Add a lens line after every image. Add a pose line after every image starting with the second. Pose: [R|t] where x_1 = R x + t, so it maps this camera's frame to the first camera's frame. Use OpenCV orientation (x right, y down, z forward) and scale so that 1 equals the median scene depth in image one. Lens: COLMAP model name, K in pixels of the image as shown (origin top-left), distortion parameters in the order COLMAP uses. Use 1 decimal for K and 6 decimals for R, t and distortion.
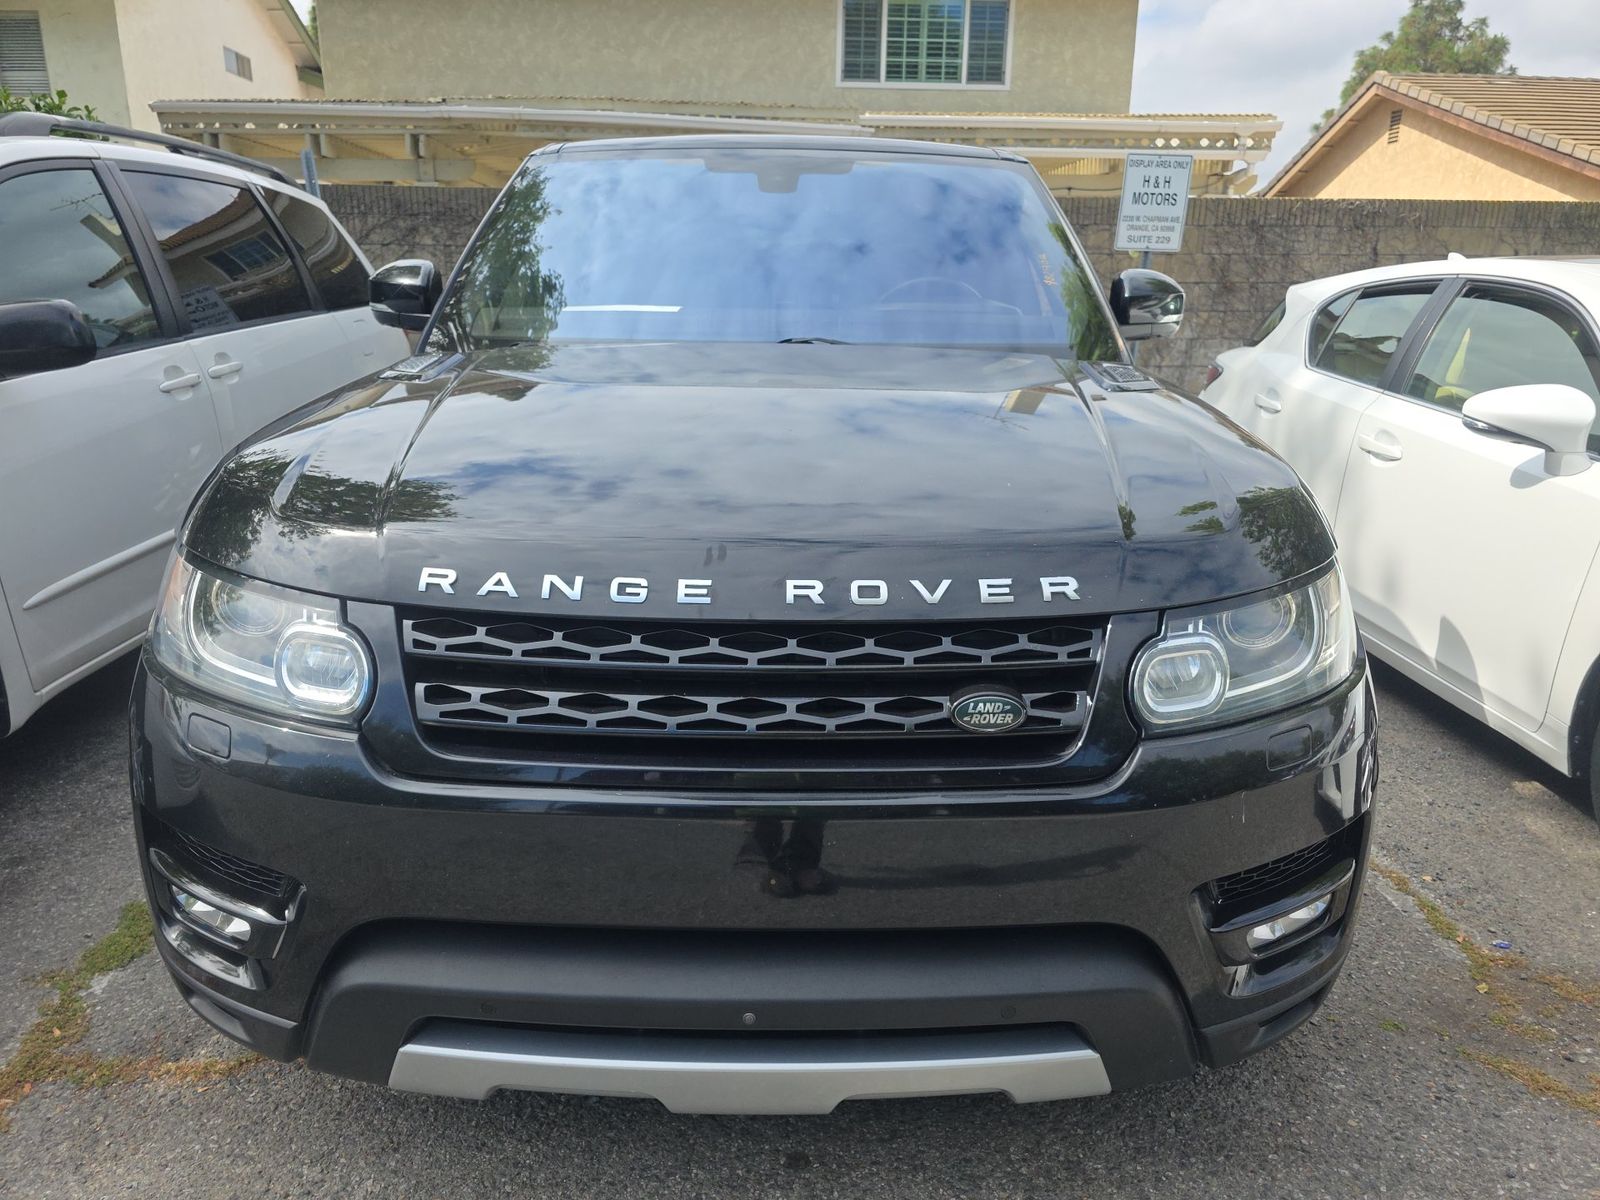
lens RADIAL K [[1033.8, 0, 800.0], [0, 1033.8, 600.0], [0, 0, 1]] dist [0.029837, -0.036904]
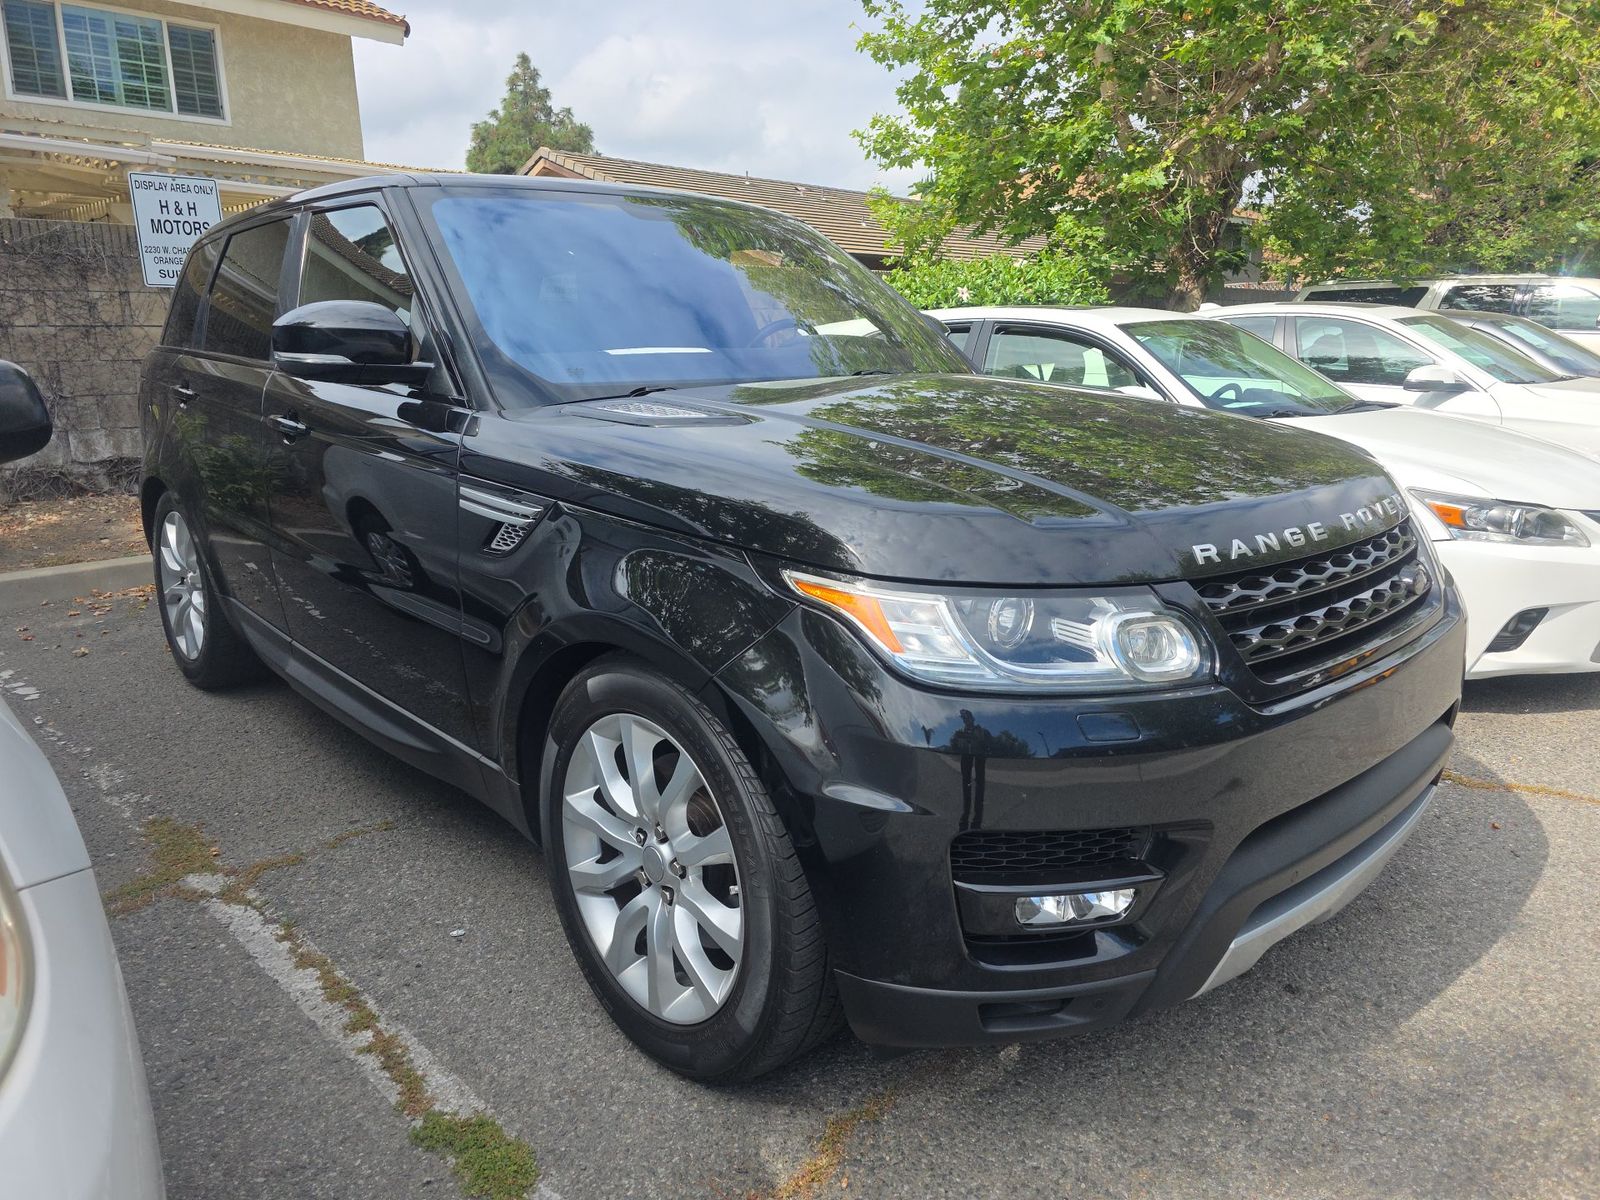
lens RADIAL K [[1033.8, 0, 800.0], [0, 1033.8, 600.0], [0, 0, 1]] dist [0.029837, -0.036904]
pose [[0.736588, -0.175812, 0.653092, -0.102495], [0.205435, 0.978160, 0.031621, -0.006954], [-0.644387, 0.110876, 0.756618, 0.026950]]
